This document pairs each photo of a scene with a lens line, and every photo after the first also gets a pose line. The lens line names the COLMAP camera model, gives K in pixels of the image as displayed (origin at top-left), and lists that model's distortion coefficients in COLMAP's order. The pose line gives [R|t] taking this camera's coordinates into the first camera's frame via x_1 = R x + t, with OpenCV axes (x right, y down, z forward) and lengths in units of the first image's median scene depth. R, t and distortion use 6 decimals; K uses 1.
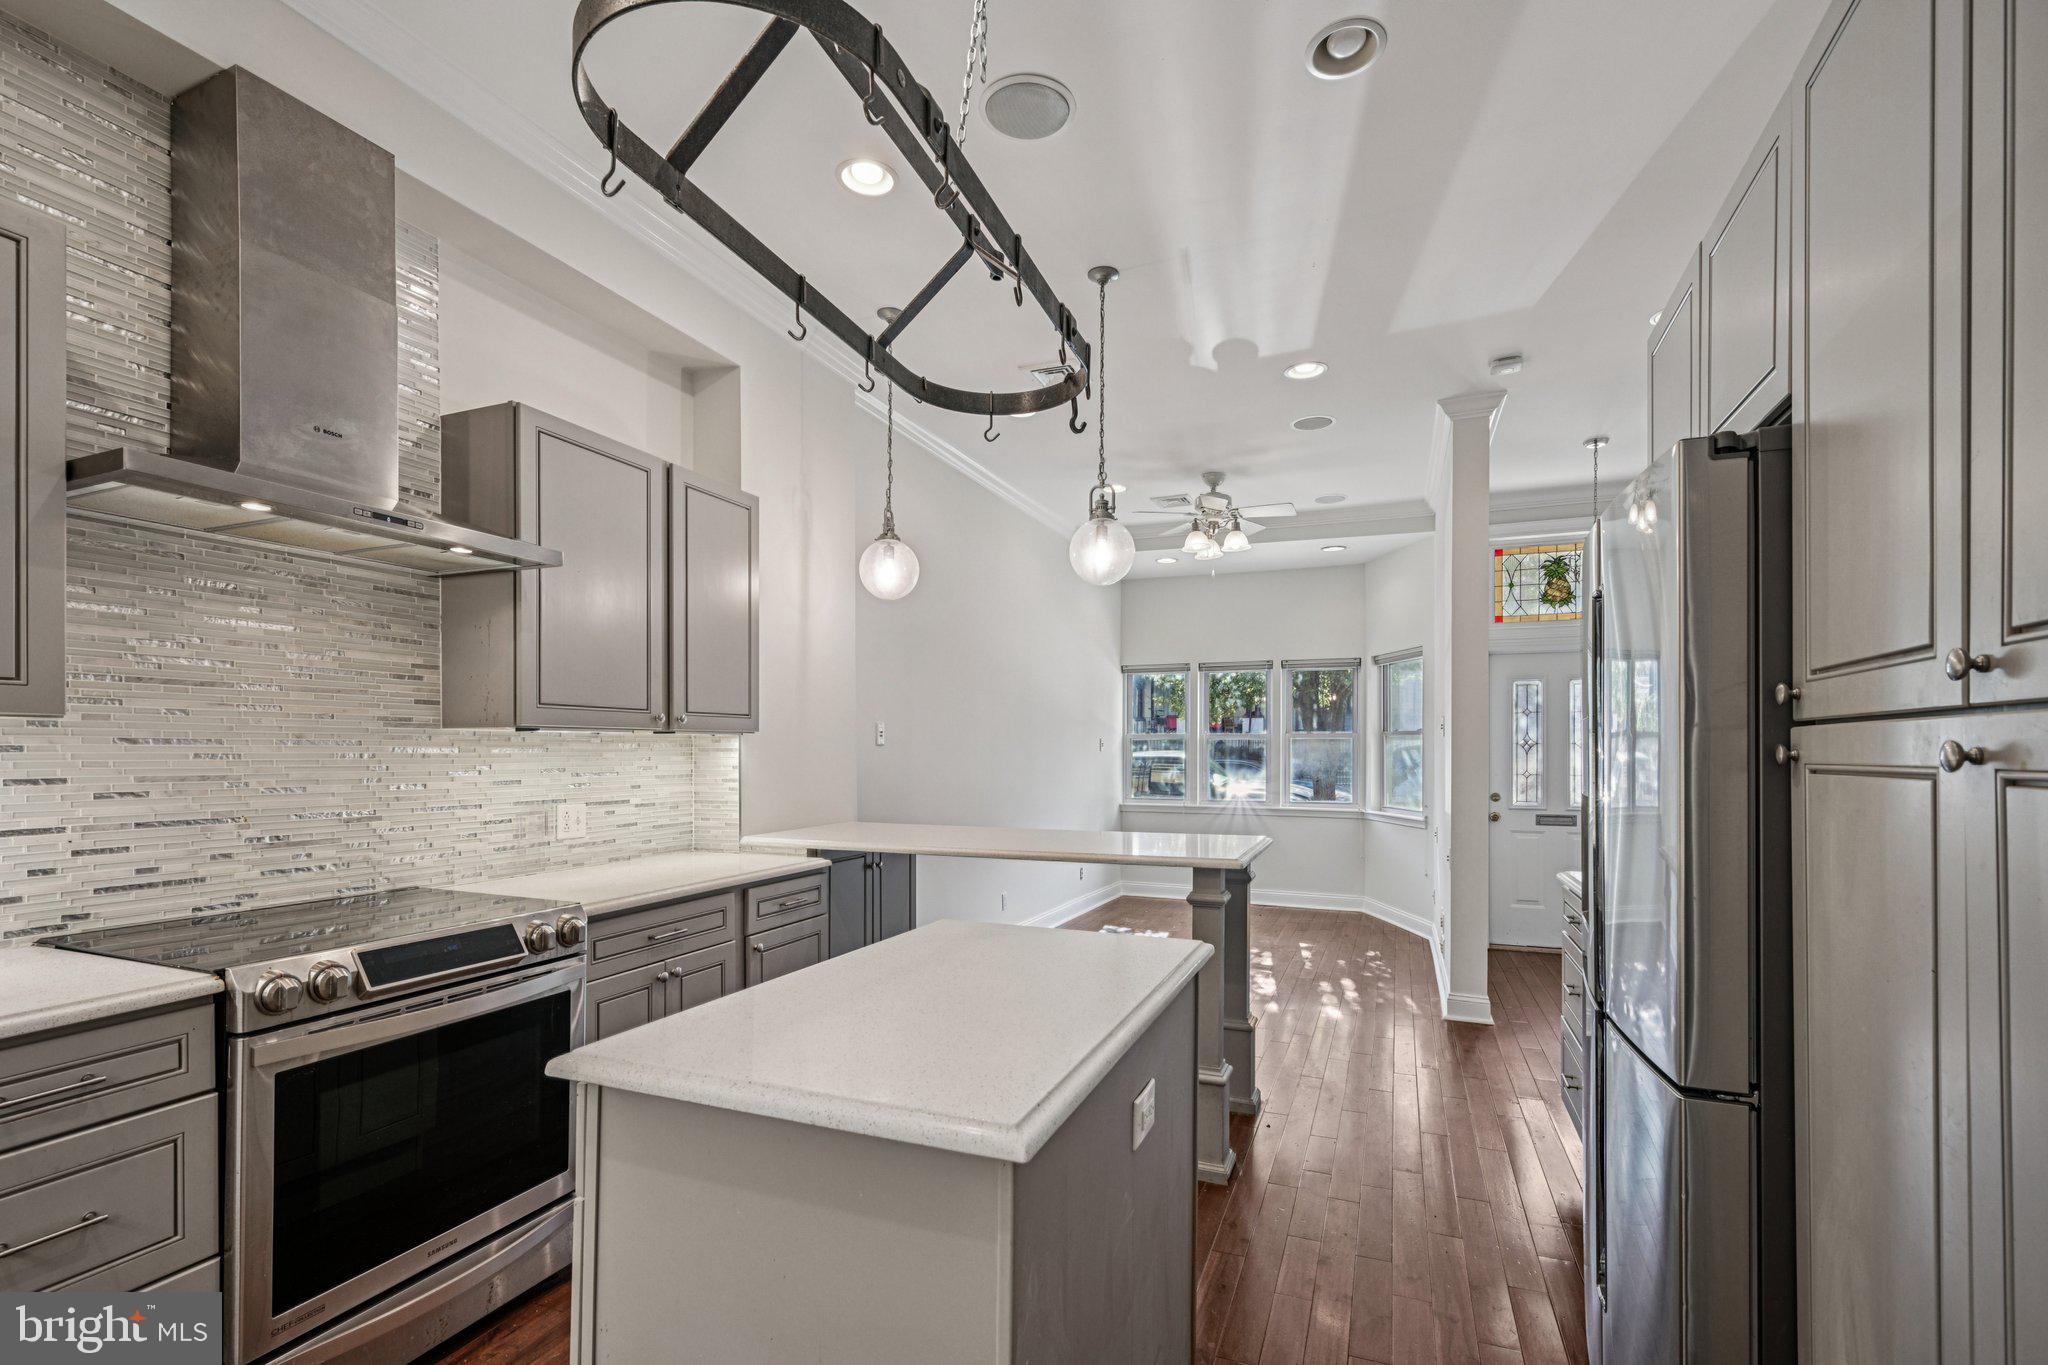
lens RADIAL K [[902.0, 0, 1032.4], [0, 902.0, 755.1], [0, 0, 1]] dist [-0.001615, 0.000070]
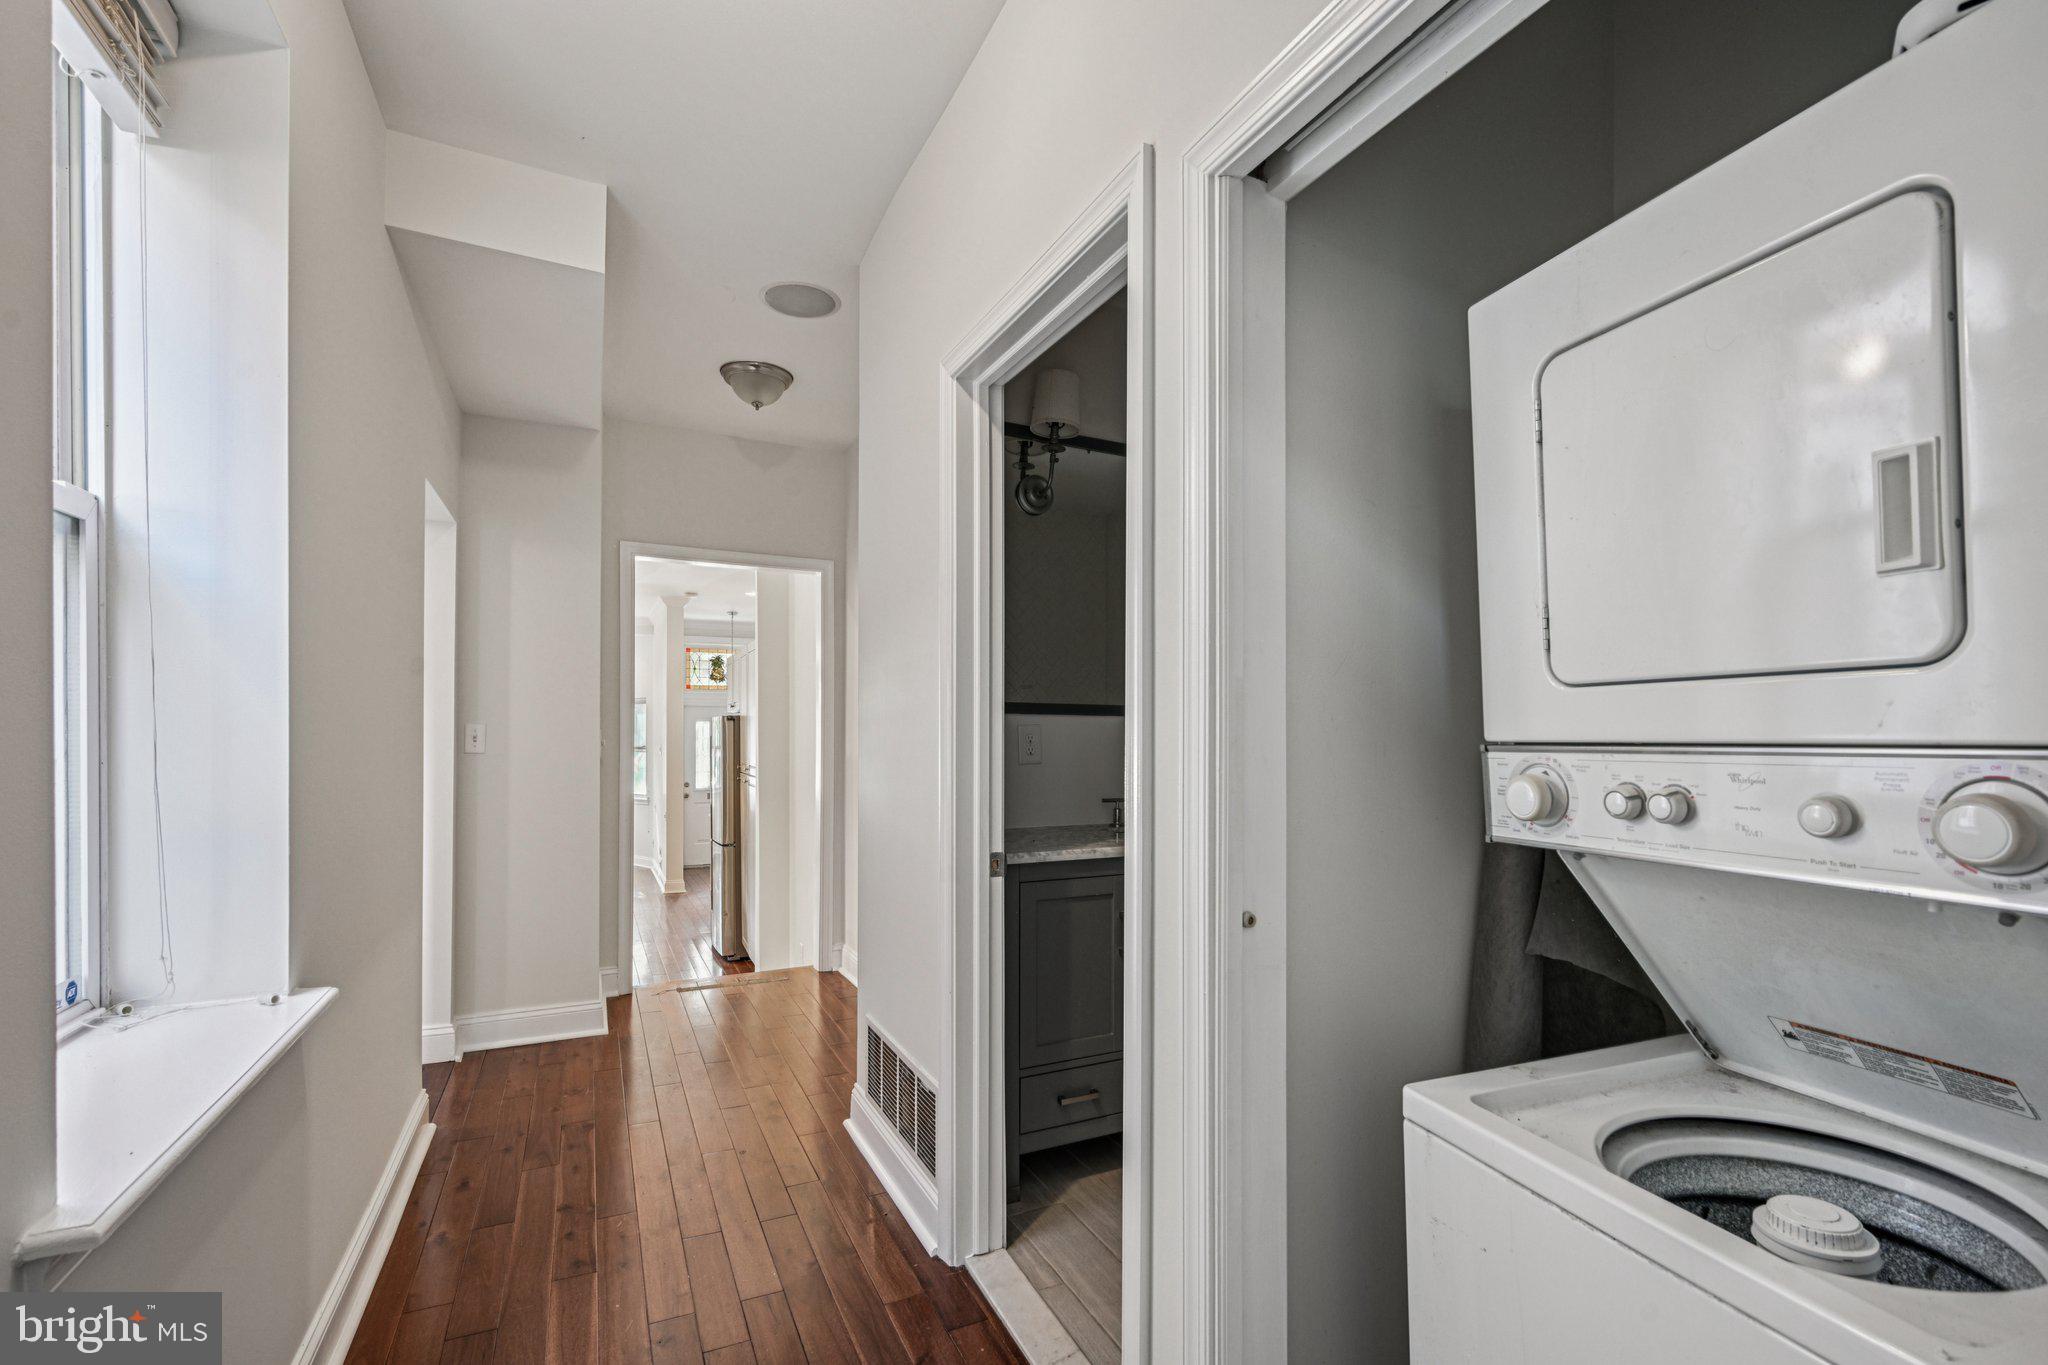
lens RADIAL K [[907.0, 0, 1041.0], [0, 907.0, 735.2], [0, 0, 1]] dist [-0.002337, 0.000272]
pose [[0.662631, 0.002046, 0.748943, -0.383549], [0.002332, 0.999986, -0.004795, -0.043233], [-0.748942, 0.004923, 0.662617, -0.749786]]
